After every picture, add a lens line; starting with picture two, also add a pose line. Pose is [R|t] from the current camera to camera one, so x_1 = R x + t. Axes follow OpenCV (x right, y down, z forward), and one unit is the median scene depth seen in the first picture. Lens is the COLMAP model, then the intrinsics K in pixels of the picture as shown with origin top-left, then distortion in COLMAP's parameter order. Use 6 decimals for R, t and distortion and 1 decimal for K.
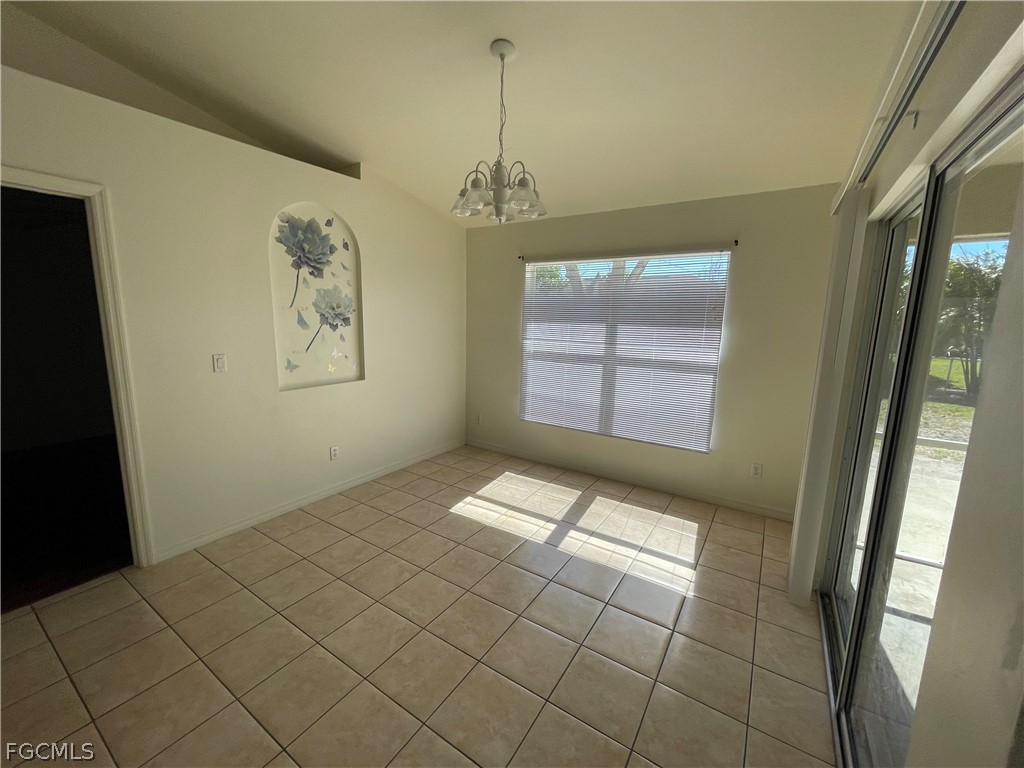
lens RADIAL K [[413.7, 0, 512.0], [0, 413.7, 384.0], [0, 0, 1]] dist [-0.000429, 0.000001]
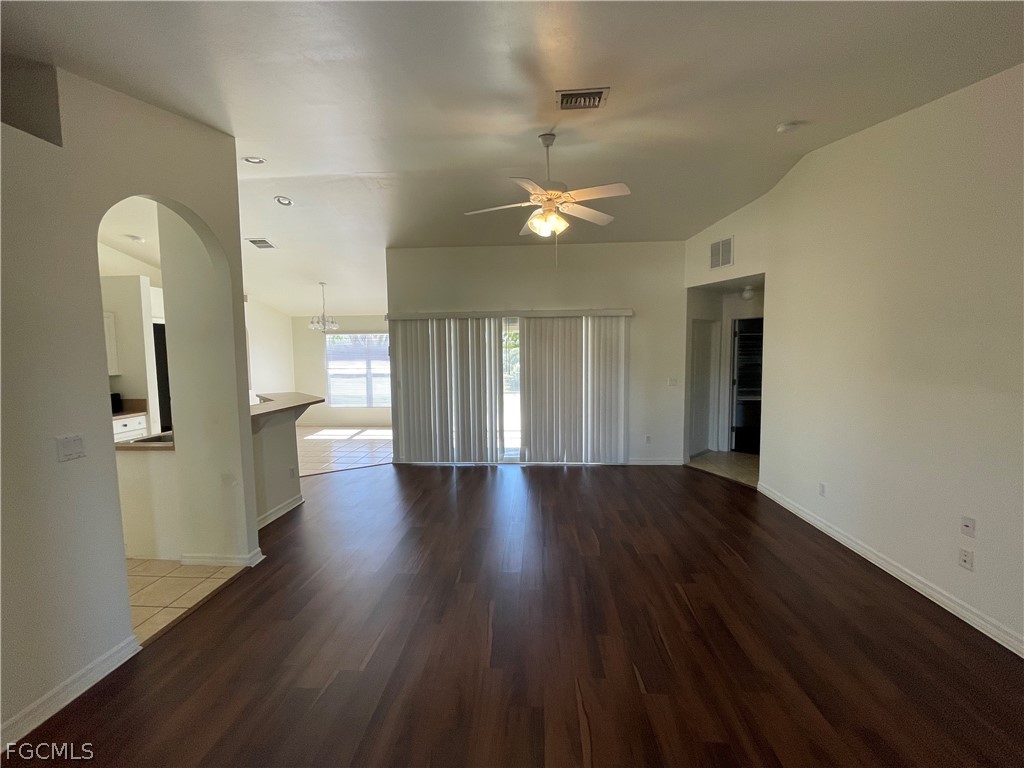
lens RADIAL K [[413.7, 0, 512.0], [0, 413.7, 384.0], [0, 0, 1]] dist [-0.000429, 0.000001]
pose [[0.872543, -0.068834, 0.483664, -0.189257], [0.112733, 0.991674, -0.062240, 0.220875], [-0.475353, 0.108833, 0.873038, -1.382901]]
